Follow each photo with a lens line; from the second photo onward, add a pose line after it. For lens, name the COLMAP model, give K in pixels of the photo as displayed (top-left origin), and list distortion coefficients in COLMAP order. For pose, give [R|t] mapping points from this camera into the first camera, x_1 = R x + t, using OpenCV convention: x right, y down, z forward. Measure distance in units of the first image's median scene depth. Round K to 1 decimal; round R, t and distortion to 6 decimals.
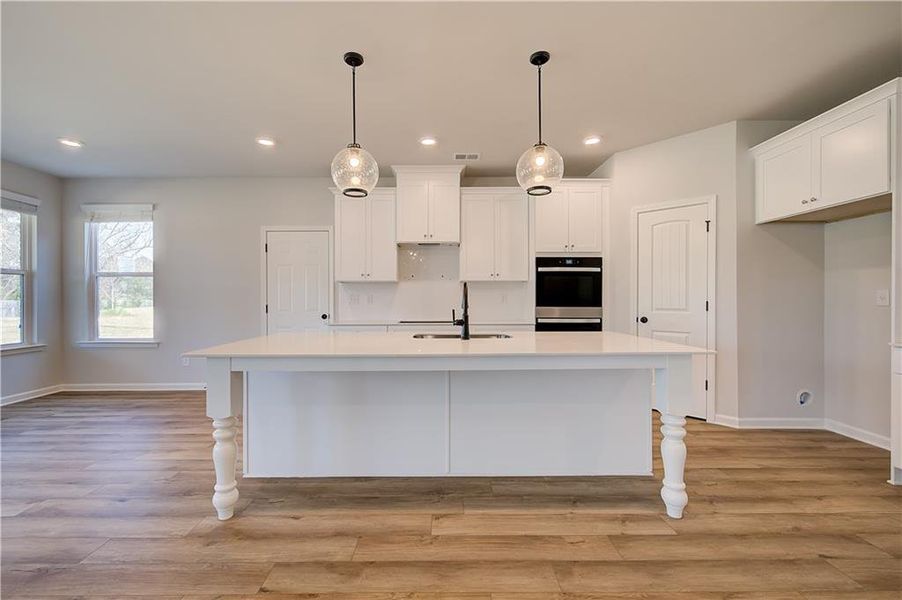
lens RADIAL K [[373.1, 0, 440.6], [0, 373.1, 298.6], [0, 0, 1]] dist [-0.000181, -0.000093]
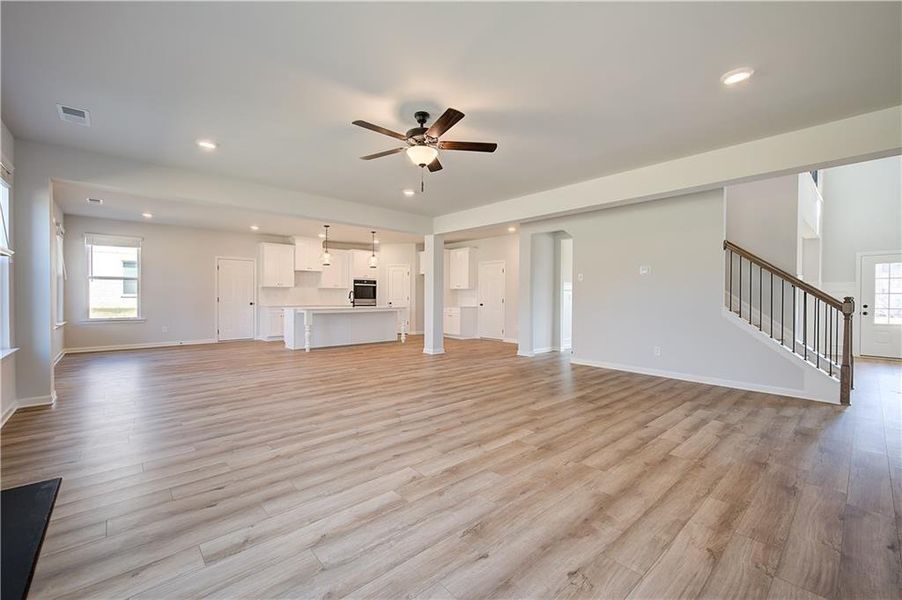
lens RADIAL K [[373.1, 0, 443.2], [0, 373.1, 298.8], [0, 0, 1]] dist [-0.000181, -0.000093]
pose [[0.747349, 0.002796, 0.664426, -0.998413], [-0.008069, 0.999956, 0.004868, 0.004154], [-0.664383, -0.009000, 0.747338, -1.340764]]
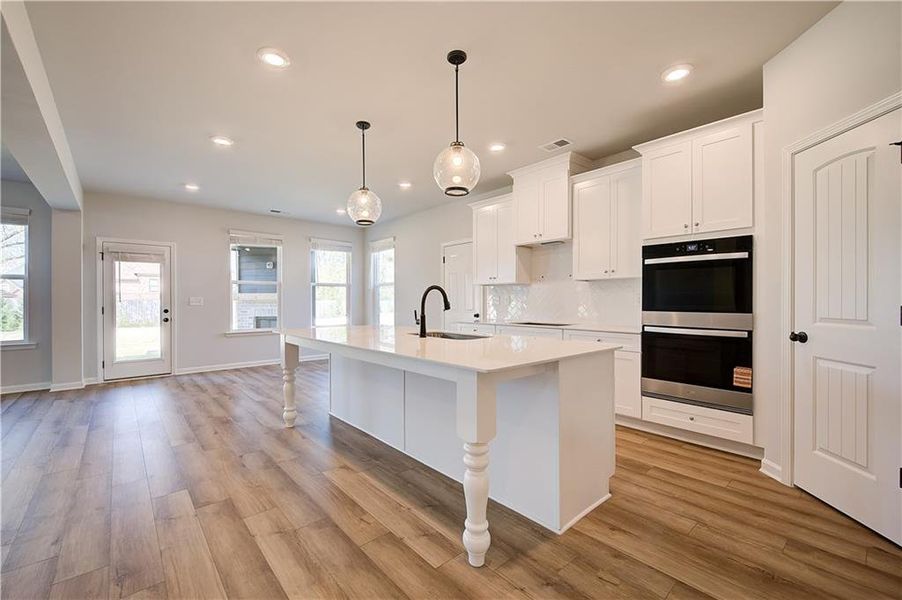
lens RADIAL K [[373.1, 0, 444.4], [0, 373.1, 299.8], [0, 0, 1]] dist [-0.000181, -0.000093]
pose [[0.657249, 0.000365, -0.753673, 0.568193], [0.002372, 0.999994, 0.002553, -0.003551], [0.753670, -0.003465, 0.657244, 0.188710]]
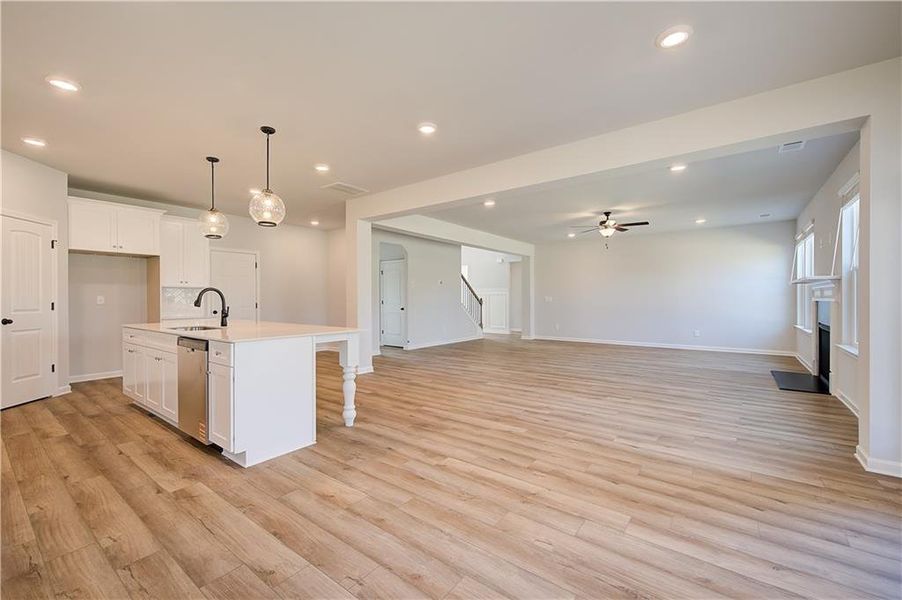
lens RADIAL K [[373.1, 0, 440.6], [0, 373.1, 301.6], [0, 0, 1]] dist [-0.000181, -0.000093]
pose [[-0.785474, 0.002691, 0.618889, -0.934747], [0.005650, 0.999980, 0.002823, 0.005593], [-0.618869, 0.005714, -0.785473, 0.990757]]
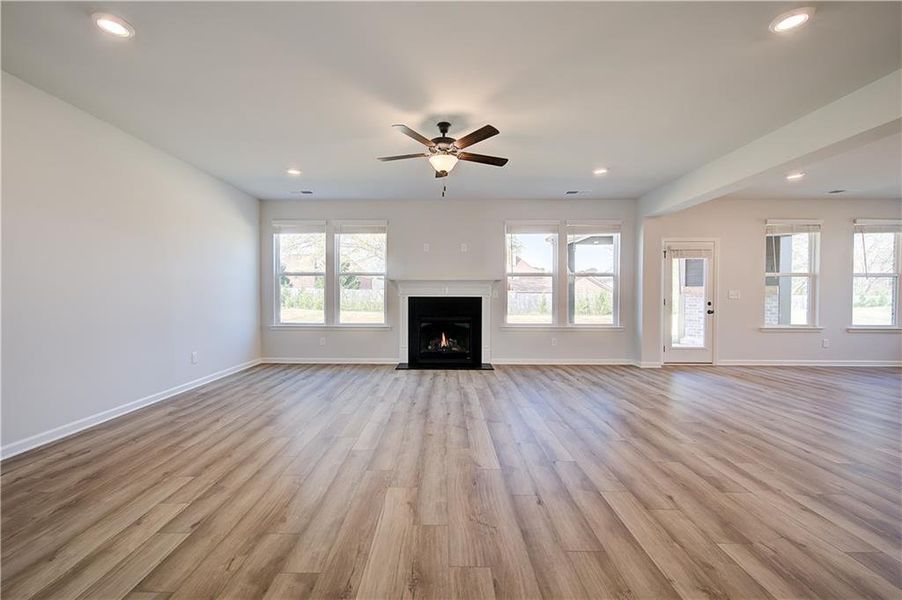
lens RADIAL K [[373.1, 0, 435.1], [0, 373.1, 301.8], [0, 0, 1]] dist [-0.000181, -0.000093]
pose [[-0.024412, 0.023665, -0.999422, 0.324538], [-0.003031, 0.999713, 0.023746, 0.000786], [0.999697, 0.003609, -0.024334, -0.722709]]
